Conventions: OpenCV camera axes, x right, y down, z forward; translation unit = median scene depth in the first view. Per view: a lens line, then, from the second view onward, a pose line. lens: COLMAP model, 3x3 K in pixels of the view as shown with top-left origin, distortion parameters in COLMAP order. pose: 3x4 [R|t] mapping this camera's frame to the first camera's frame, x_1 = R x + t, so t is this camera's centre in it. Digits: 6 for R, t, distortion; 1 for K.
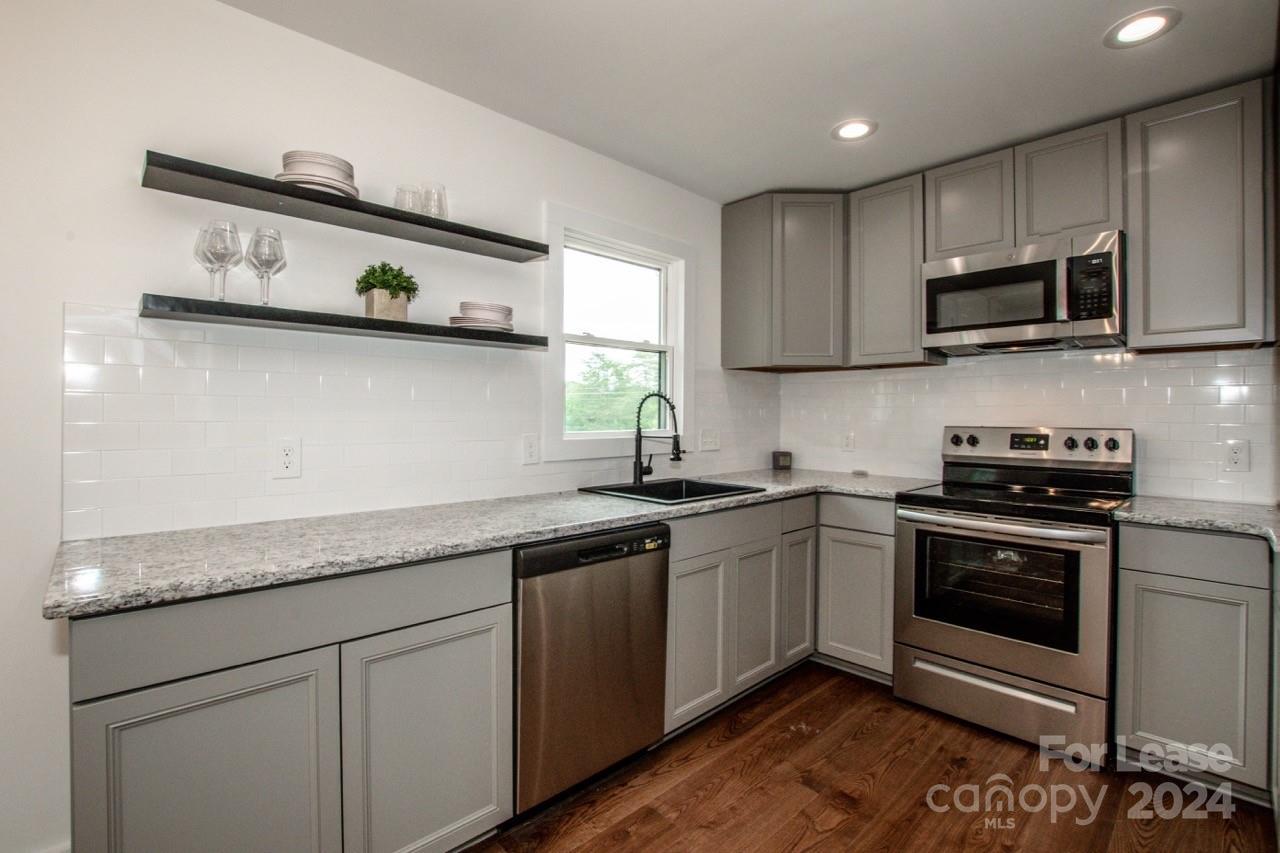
lens RADIAL K [[580.5, 0, 626.3], [0, 580.5, 406.2], [0, 0, 1]] dist [-0.029733, 0.004854]
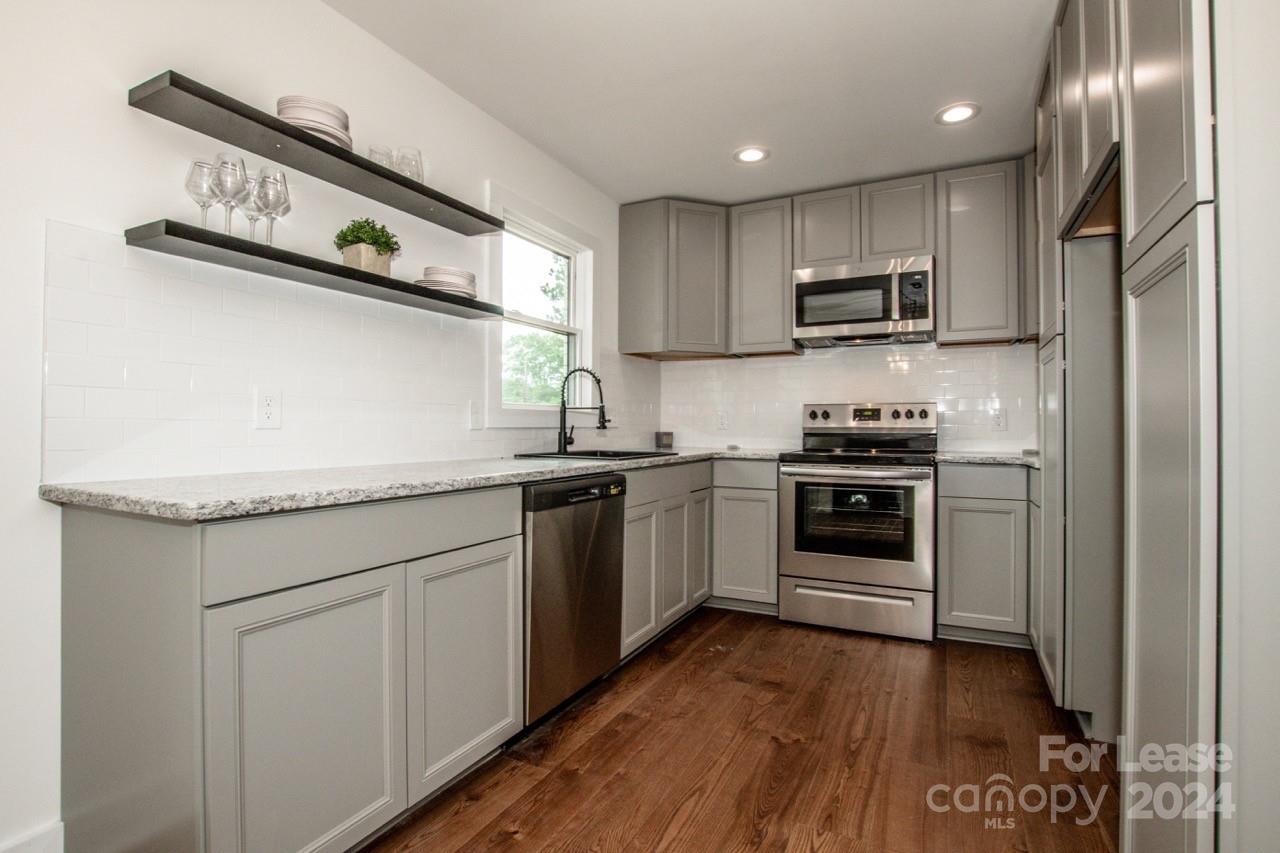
lens RADIAL K [[614.2, 0, 623.8], [0, 614.2, 412.1], [0, 0, 1]] dist [-0.023142, -0.000920]
pose [[0.944242, 0.010460, 0.329086, -0.291821], [-0.006703, 0.999899, -0.012547, 0.085373], [-0.329184, 0.009642, 0.944216, -0.131092]]
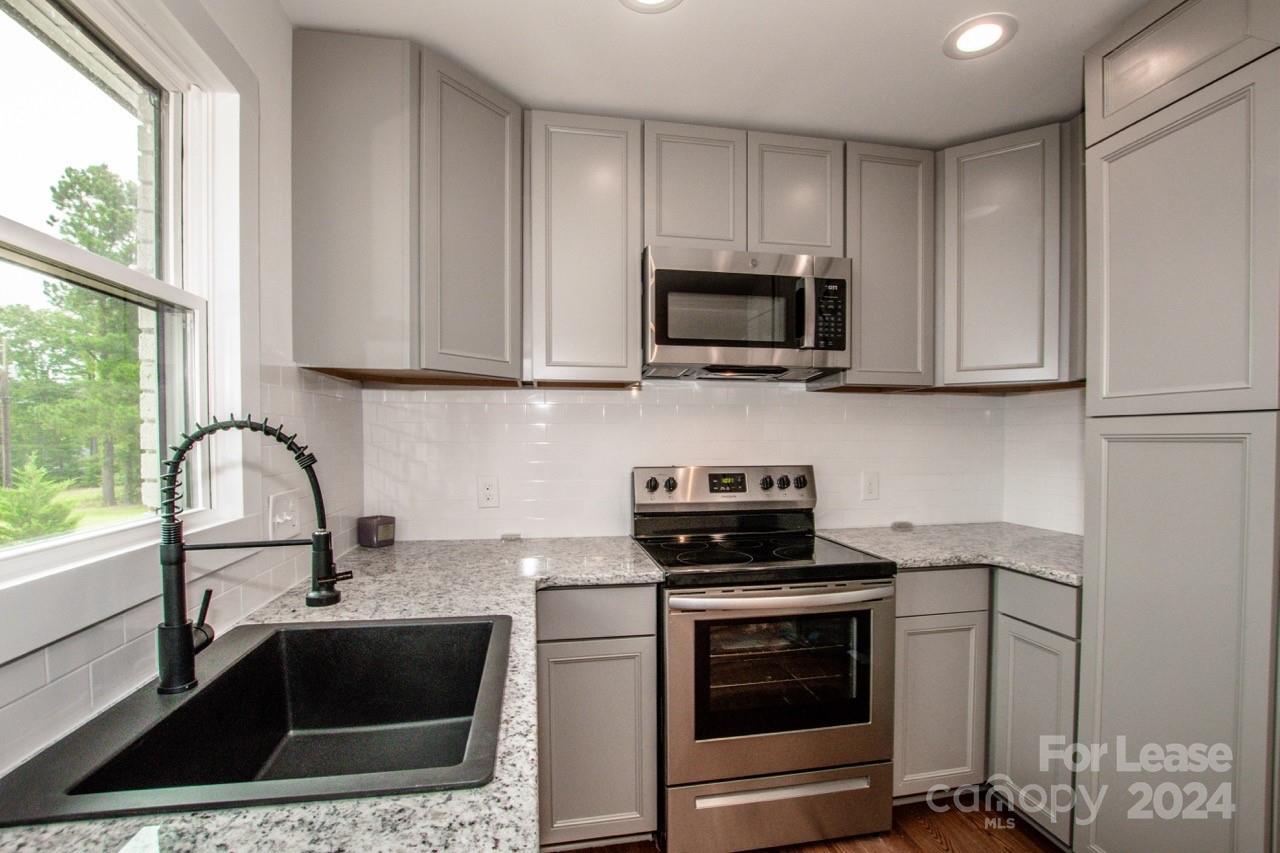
lens RADIAL K [[580.5, 0, 637.3], [0, 580.5, 449.9], [0, 0, 1]] dist [-0.029733, 0.004854]
pose [[0.525900, -0.027237, 0.850110, -0.133680], [-0.008920, 0.999256, 0.037534, -0.022158], [-0.850499, -0.027322, 0.525266, 0.719826]]
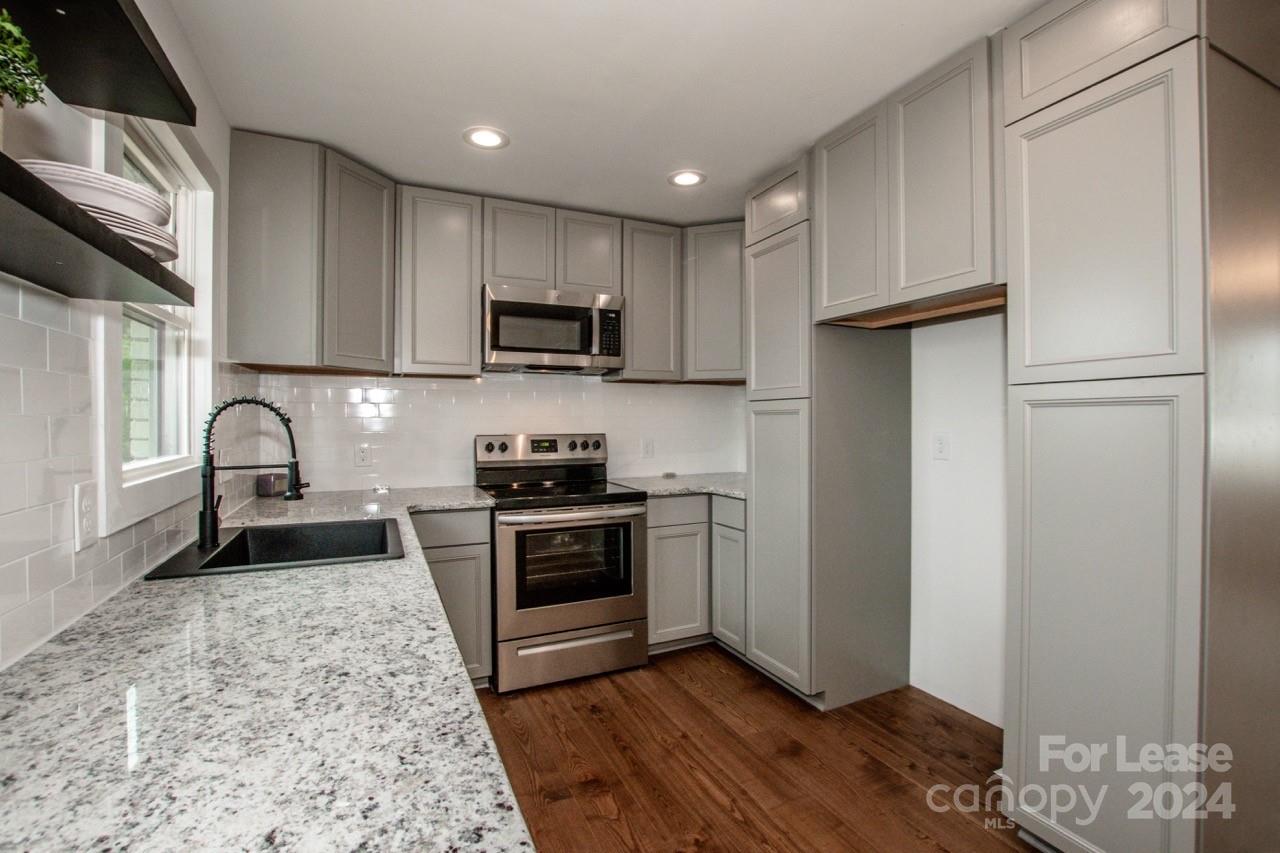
lens RADIAL K [[580.5, 0, 648.9], [0, 580.5, 414.7], [0, 0, 1]] dist [-0.029733, 0.004854]
pose [[0.278820, 0.000488, 0.960343, -0.494544], [-0.010504, 0.999942, 0.002541, -0.012465], [-0.960286, -0.010796, 0.278808, 0.473469]]
